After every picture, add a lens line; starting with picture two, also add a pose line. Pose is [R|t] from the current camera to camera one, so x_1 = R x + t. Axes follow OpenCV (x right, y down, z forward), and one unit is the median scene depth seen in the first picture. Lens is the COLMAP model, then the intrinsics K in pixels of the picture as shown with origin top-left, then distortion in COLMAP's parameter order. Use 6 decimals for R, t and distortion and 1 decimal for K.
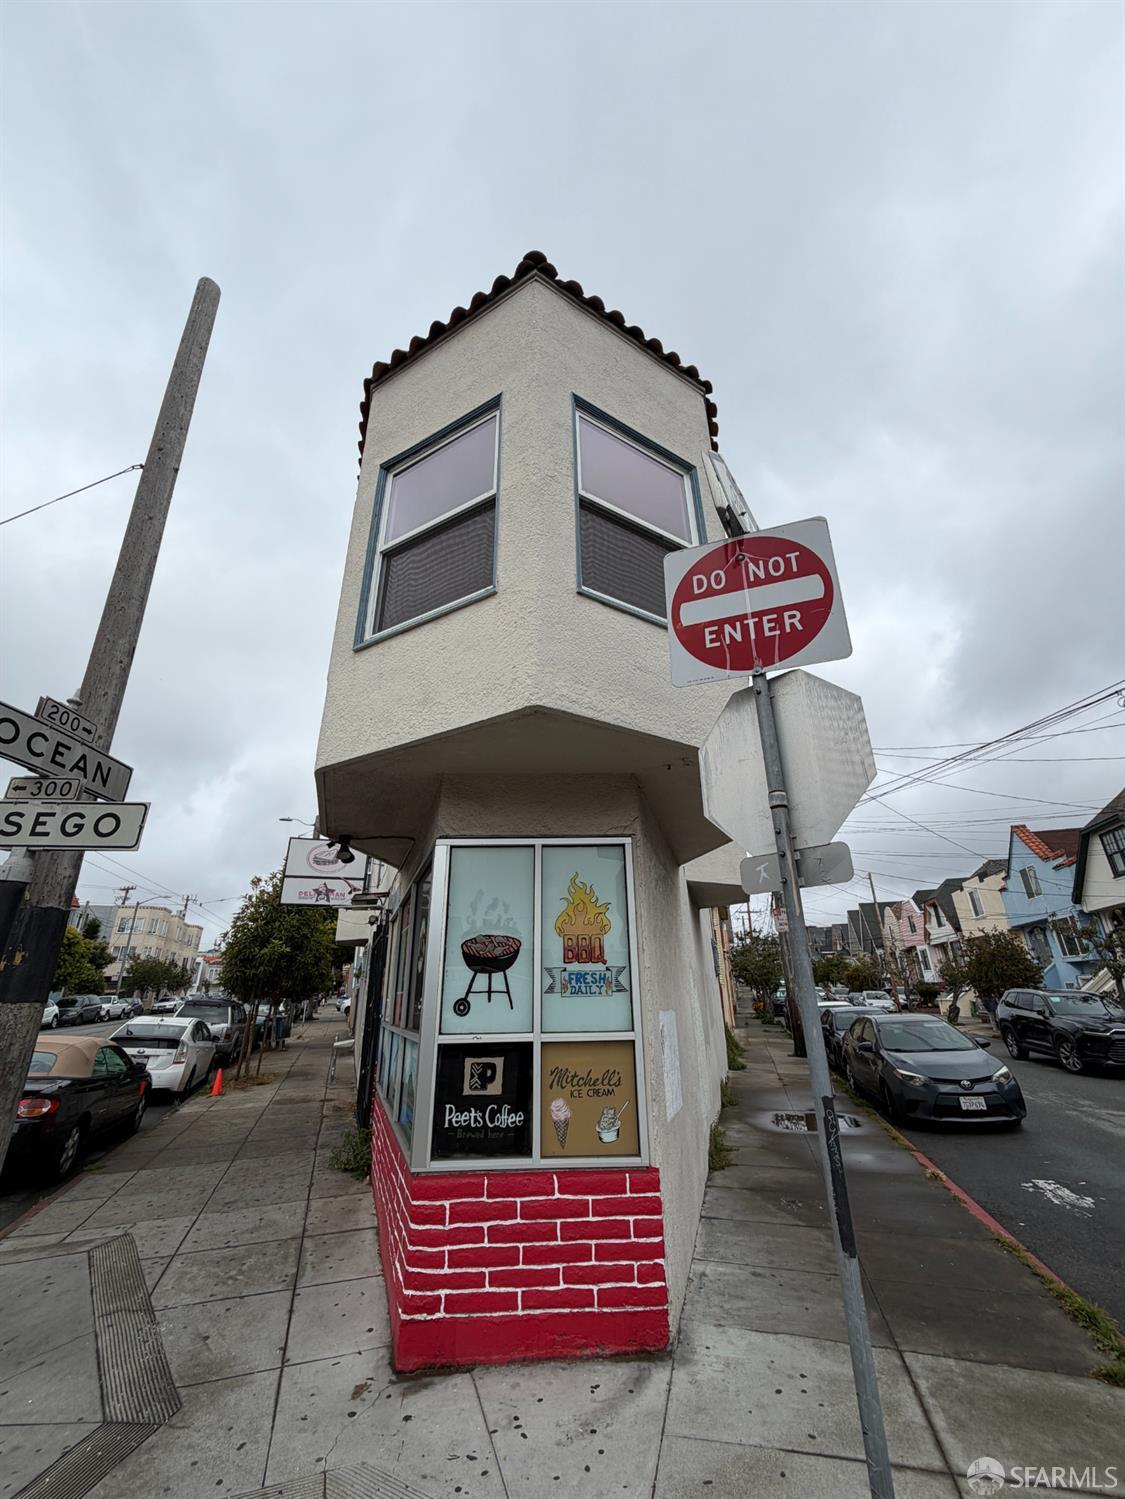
lens RADIAL K [[593.3, 0, 558.2], [0, 593.3, 743.2], [0, 0, 1]] dist [0.001005, -0.000135]
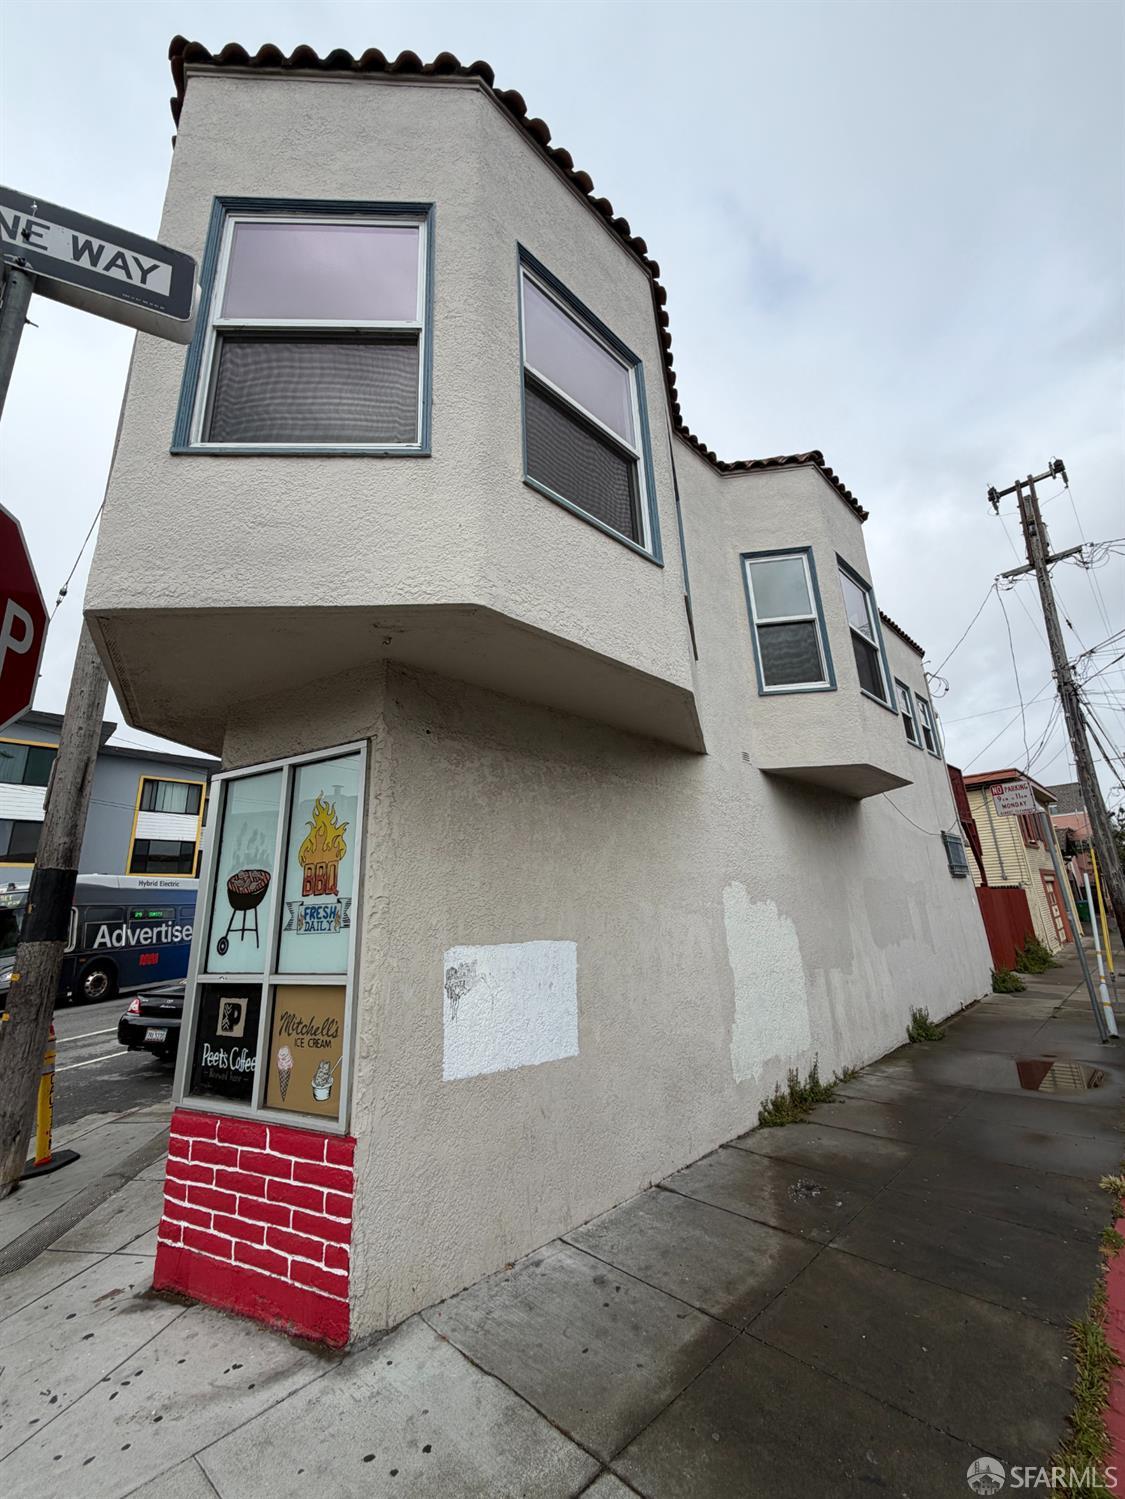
lens RADIAL K [[593.3, 0, 558.2], [0, 593.3, 743.2], [0, 0, 1]] dist [0.001005, -0.000135]
pose [[0.867121, -0.160707, -0.471459, 0.881846], [0.222925, 0.971645, 0.078805, 0.194340], [0.445426, -0.173434, 0.878360, 0.513047]]
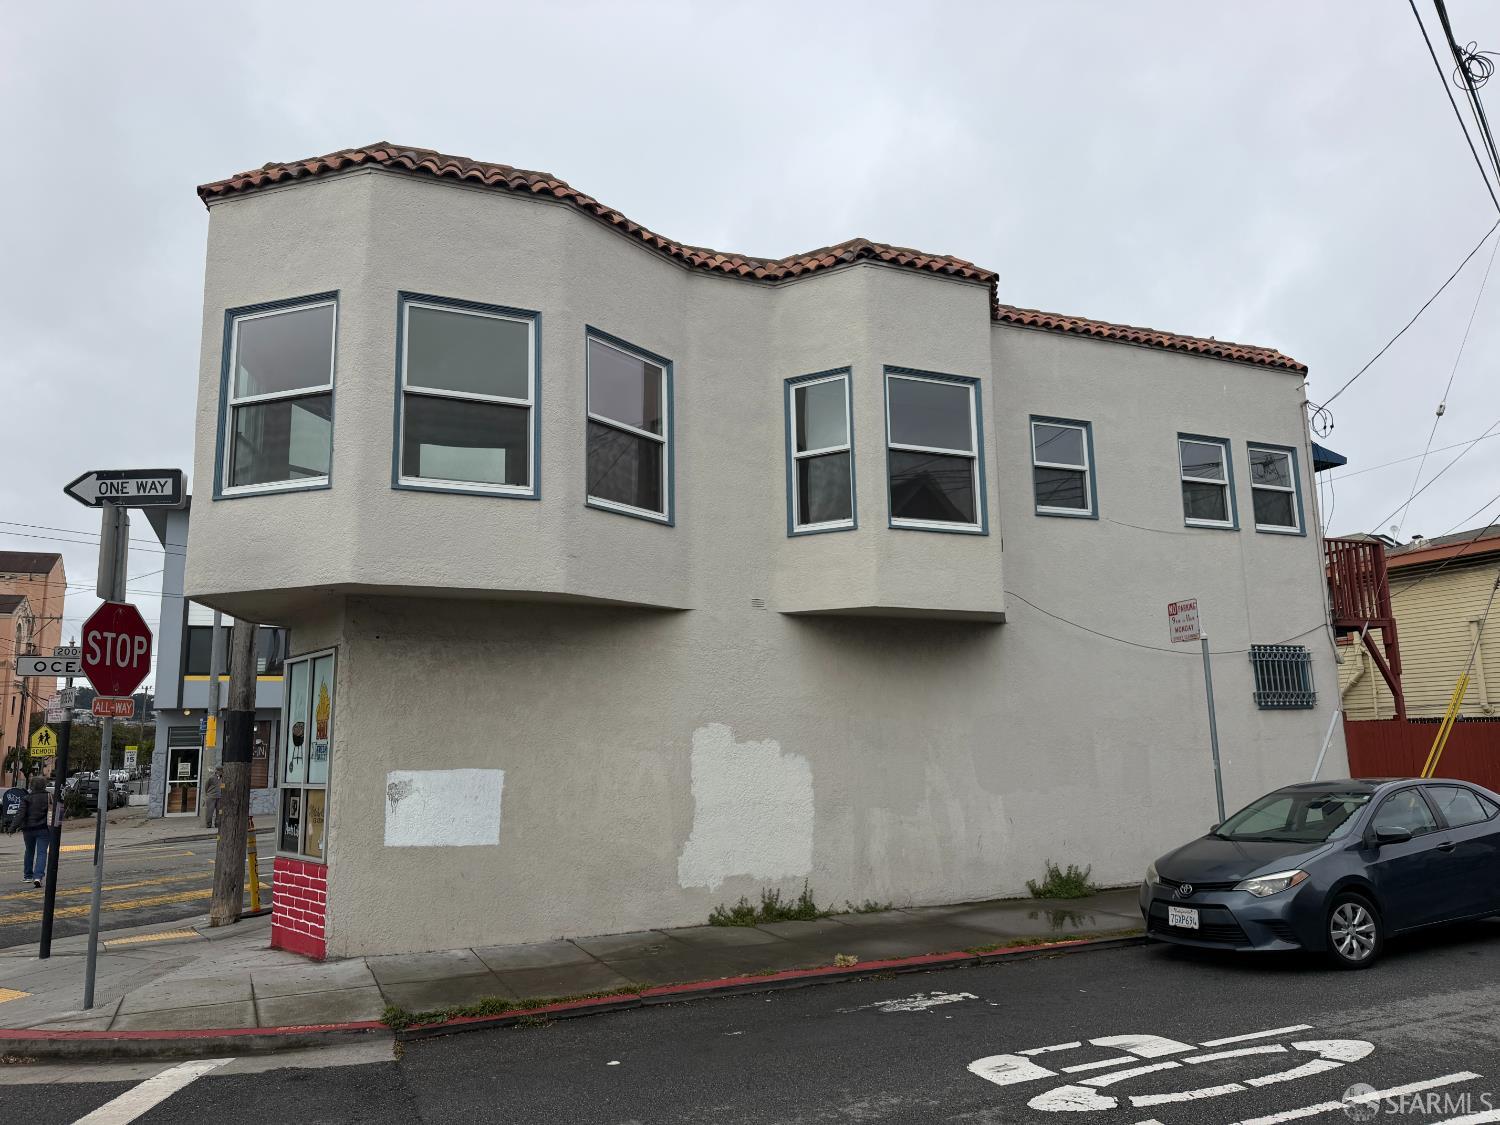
lens RADIAL K [[1049.9, 0, 750.0], [0, 1049.9, 562.5], [0, 0, 1]] dist [0.121815, -0.205527]
pose [[0.629732, -0.134152, -0.765141, 3.116430], [0.316308, 0.943904, 0.094835, 0.057790], [0.709498, -0.301741, 0.636840, 0.253988]]
